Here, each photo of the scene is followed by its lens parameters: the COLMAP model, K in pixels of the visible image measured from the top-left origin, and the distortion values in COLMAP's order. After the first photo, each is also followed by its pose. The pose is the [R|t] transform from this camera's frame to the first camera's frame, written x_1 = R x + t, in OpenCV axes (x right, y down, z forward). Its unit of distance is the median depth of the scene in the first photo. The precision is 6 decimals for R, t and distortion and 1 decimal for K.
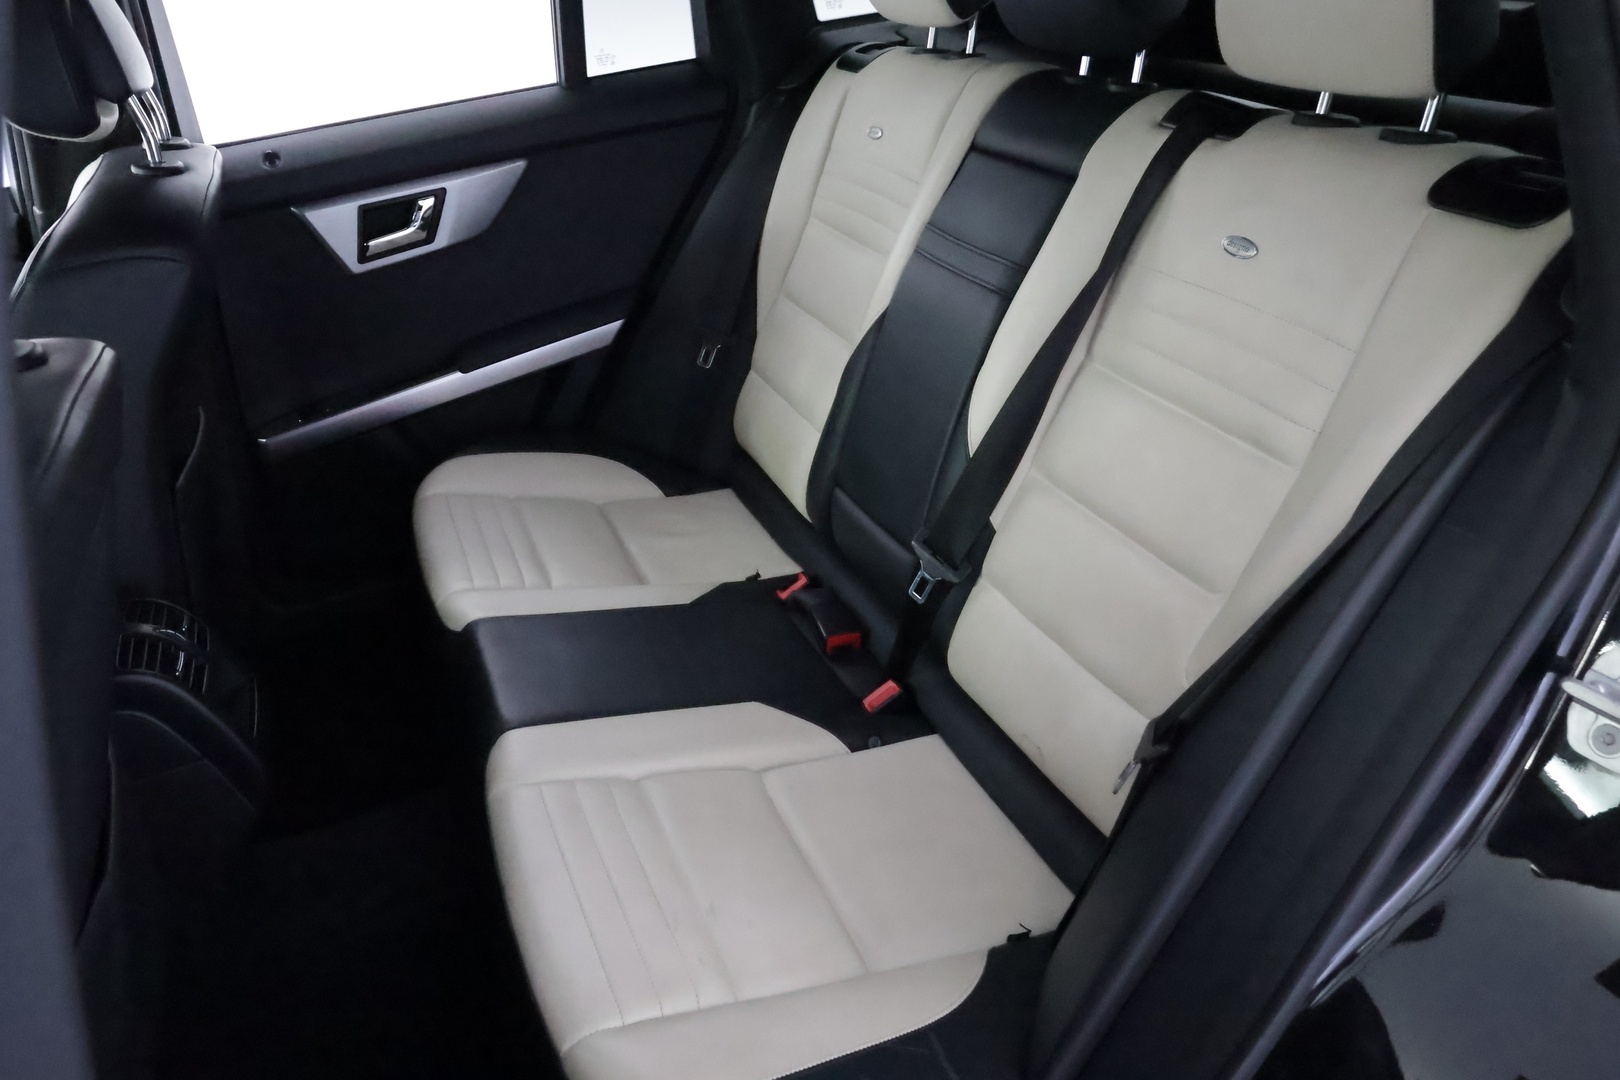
lens RADIAL K [[1167.6, 0, 815.6], [0, 1167.6, 560.2], [0, 0, 1]] dist [-0.000670, 0.000589]
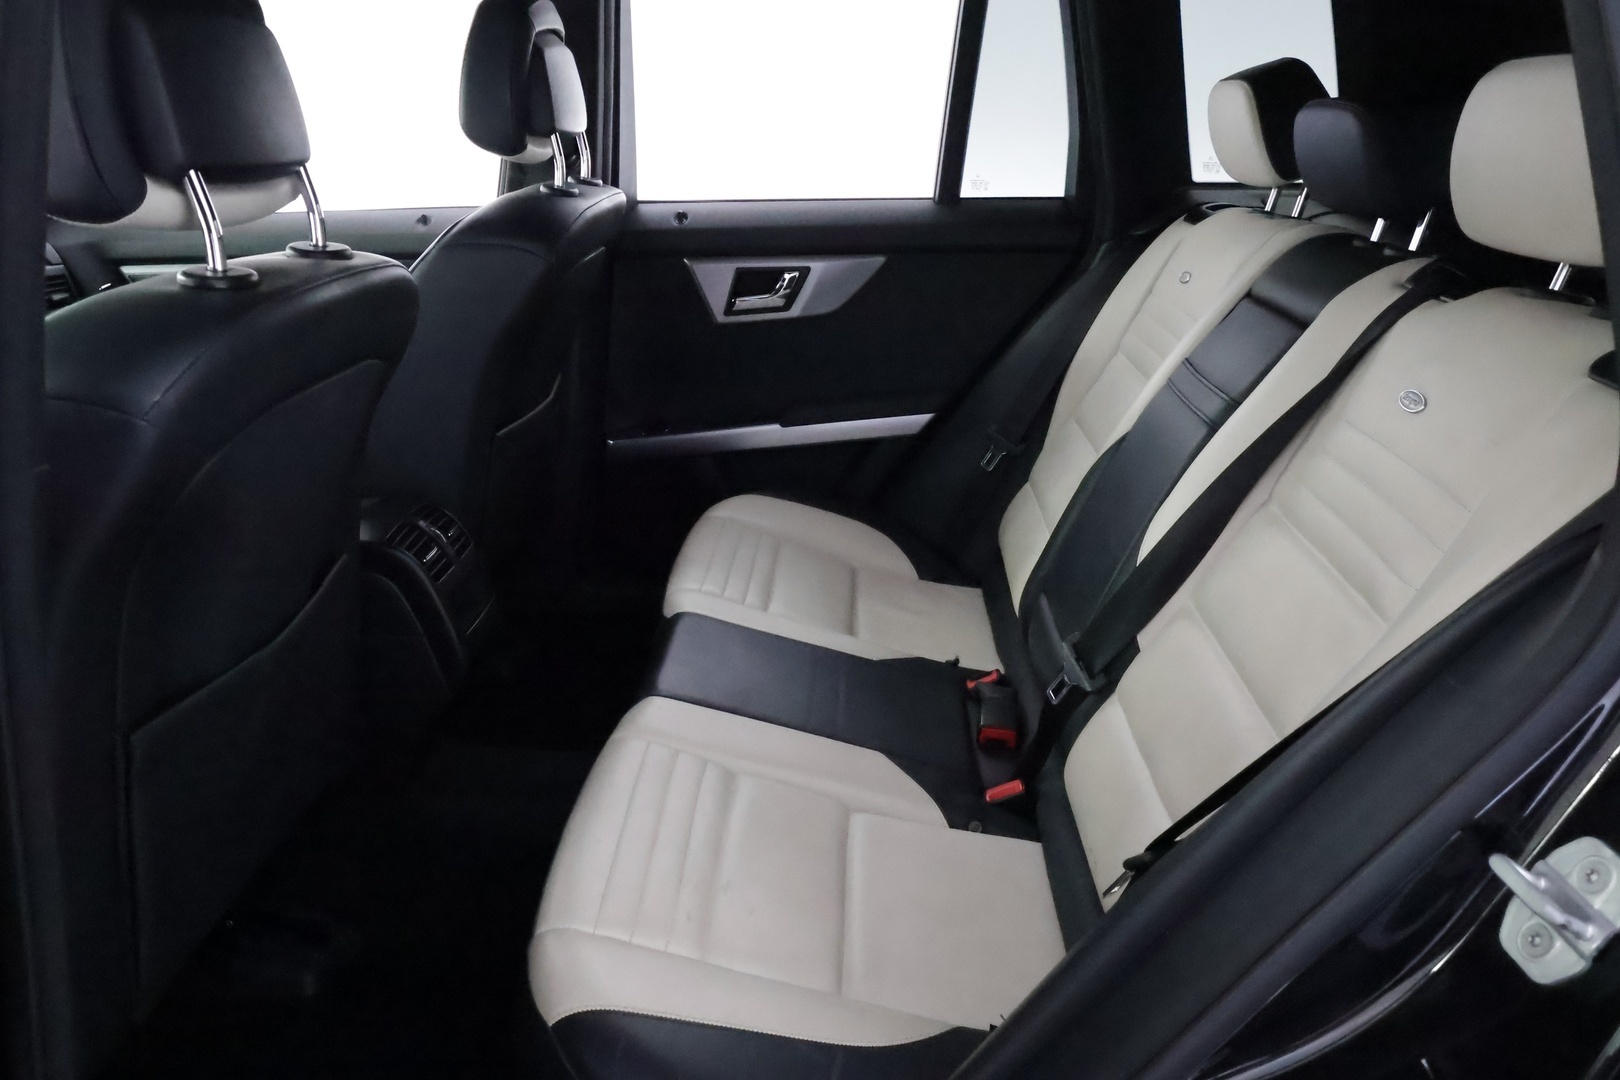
lens RADIAL K [[1167.6, 0, 815.6], [0, 1167.6, 560.2], [0, 0, 1]] dist [-0.000670, 0.000589]
pose [[0.899176, 0.253433, -0.356726, 0.191096], [-0.299875, 0.950572, -0.080549, 0.050909], [0.318680, 0.179401, 0.930730, -0.013966]]
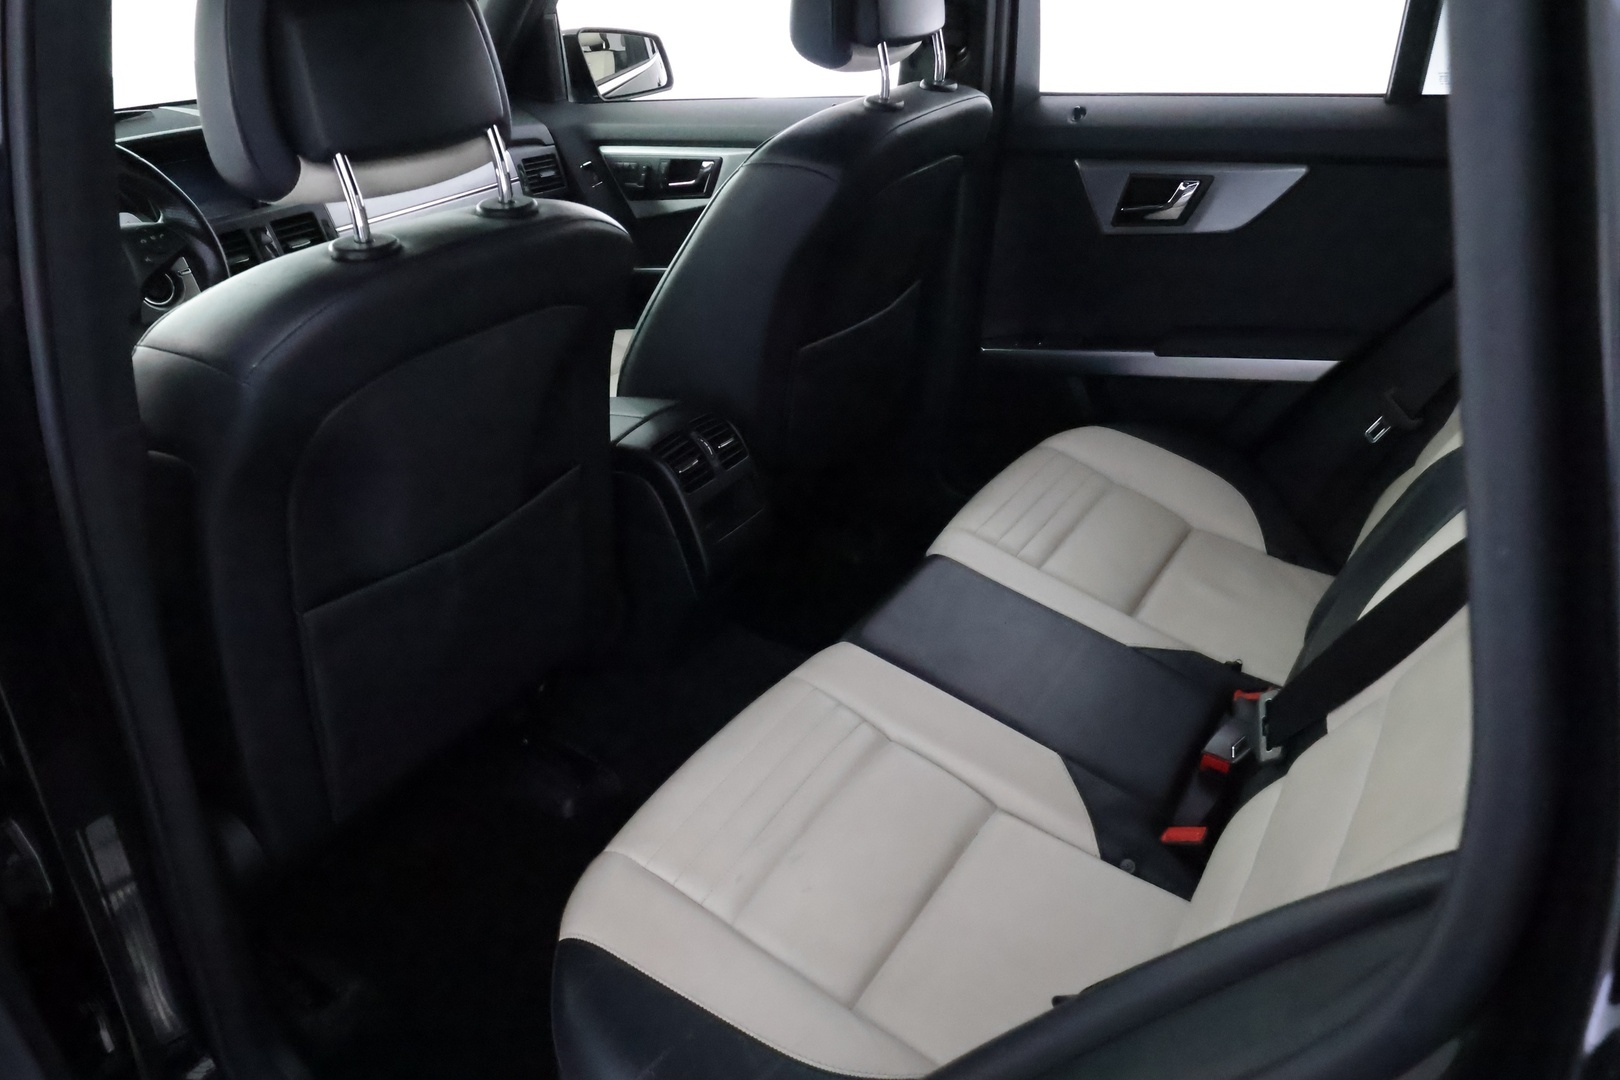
lens RADIAL K [[1167.6, 0, 815.6], [0, 1167.6, 560.2], [0, 0, 1]] dist [-0.000670, 0.000589]
pose [[0.574973, 0.454085, -0.680597, 0.353370], [-0.422782, 0.877080, 0.228006, -0.130845], [0.700472, 0.156647, 0.696277, 0.139132]]
